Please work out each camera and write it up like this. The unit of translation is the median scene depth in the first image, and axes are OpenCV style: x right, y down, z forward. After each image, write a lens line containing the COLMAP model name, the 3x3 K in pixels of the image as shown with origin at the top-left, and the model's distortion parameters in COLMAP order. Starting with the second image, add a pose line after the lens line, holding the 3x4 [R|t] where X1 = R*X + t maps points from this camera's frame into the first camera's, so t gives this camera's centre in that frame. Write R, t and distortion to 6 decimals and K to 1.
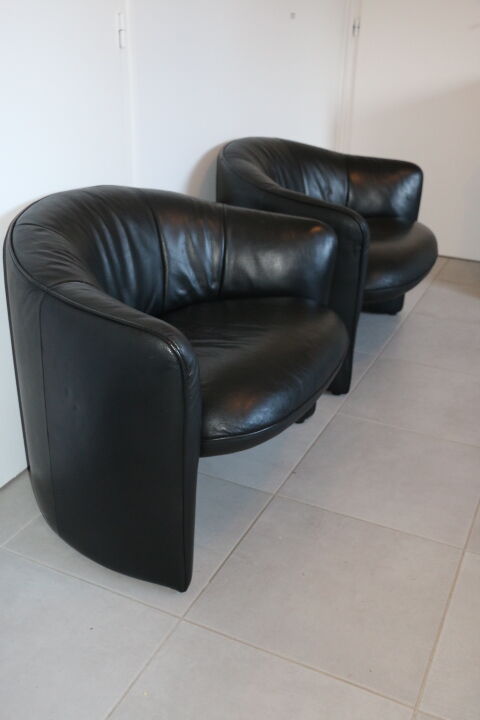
lens RADIAL K [[780.7, 0, 240.0], [0, 780.7, 360.0], [0, 0, 1]] dist [-0.011534, -0.004040]
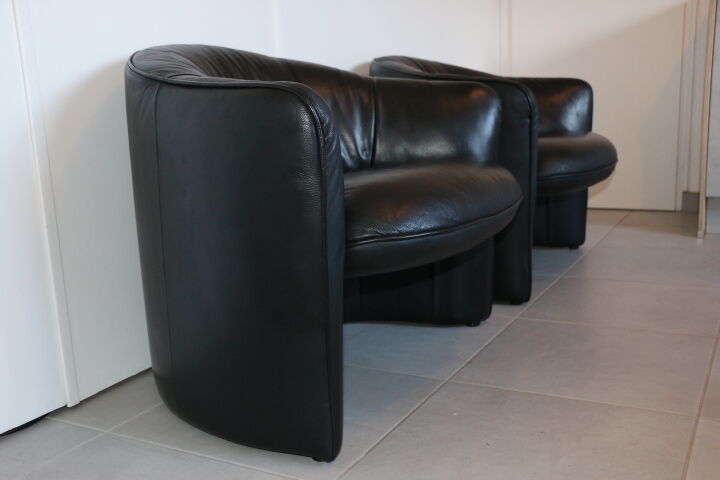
lens RADIAL K [[801.0, 0, 360.0], [0, 801.0, 240.0], [0, 0, 1]] dist [0.019241, 0.028027]
pose [[0.997174, -0.047429, -0.058259, 0.010278], [0.031324, 0.967379, -0.251390, 0.249869], [0.068282, 0.248855, 0.966131, 0.158676]]
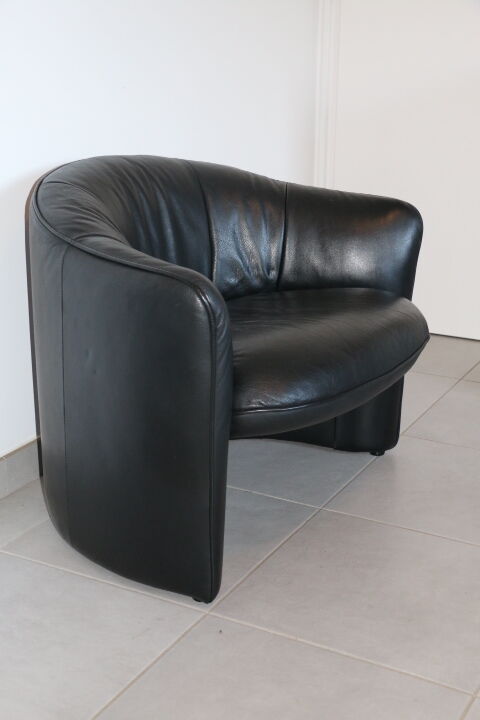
lens RADIAL K [[1166.8, 0, 240.0], [0, 1166.8, 360.0], [0, 0, 1]] dist [0.128994, 0.012155]
pose [[0.993050, 0.021330, -0.115746, 0.088988], [-0.035874, 0.991500, -0.125067, 0.169299], [0.112095, 0.128350, 0.985374, -0.250850]]
